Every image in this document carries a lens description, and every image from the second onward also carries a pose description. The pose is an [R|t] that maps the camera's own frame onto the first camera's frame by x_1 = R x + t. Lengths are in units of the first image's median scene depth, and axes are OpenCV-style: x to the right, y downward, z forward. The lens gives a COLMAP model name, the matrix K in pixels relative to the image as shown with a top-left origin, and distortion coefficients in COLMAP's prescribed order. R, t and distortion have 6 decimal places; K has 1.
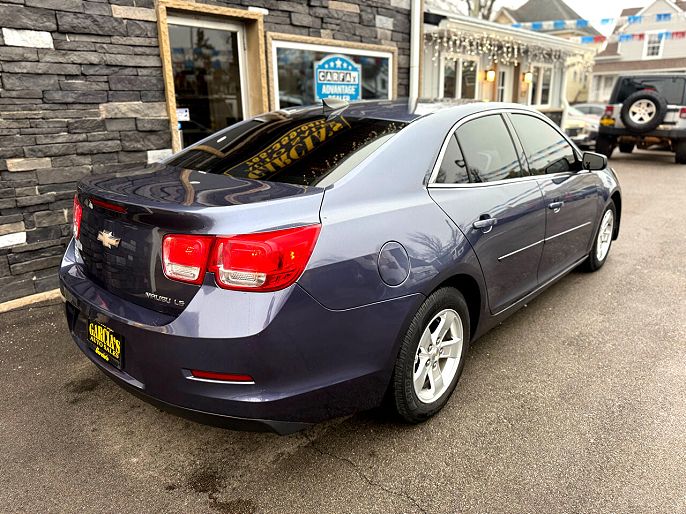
lens RADIAL K [[492.1, 0, 343.0], [0, 492.1, 257.0], [0, 0, 1]] dist [0.030995, -0.048563]
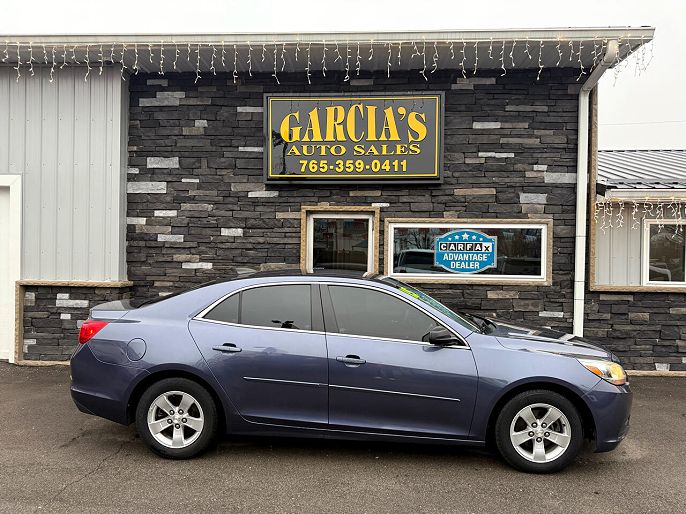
lens RADIAL K [[476.6, 0, 343.0], [0, 476.6, 257.0], [0, 0, 1]] dist [0.160553, -0.375543]
pose [[0.614693, 0.028748, -0.788242, 0.736608], [-0.257702, 0.951814, -0.166250, -0.079770], [0.745481, 0.305325, 0.592482, 0.118361]]
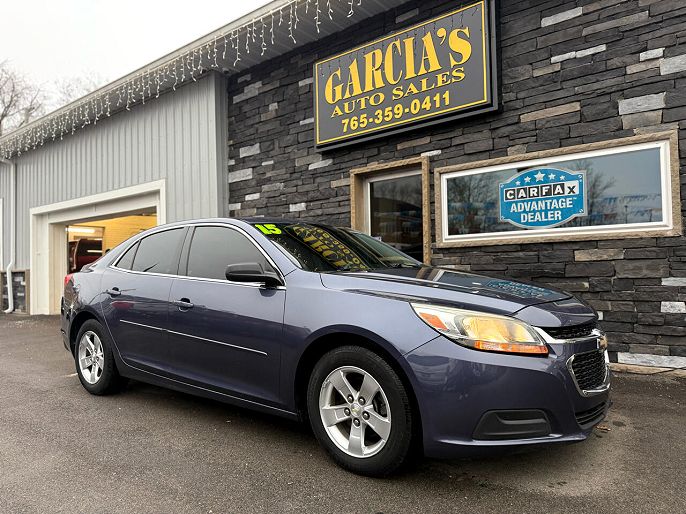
lens RADIAL K [[492.1, 0, 343.0], [0, 492.1, 257.0], [0, 0, 1]] dist [0.030995, -0.048563]
pose [[0.048942, -0.011917, -0.998731, 0.839195], [-0.273586, 0.961526, -0.024879, -0.149605], [0.960602, 0.274456, 0.043798, 0.694078]]
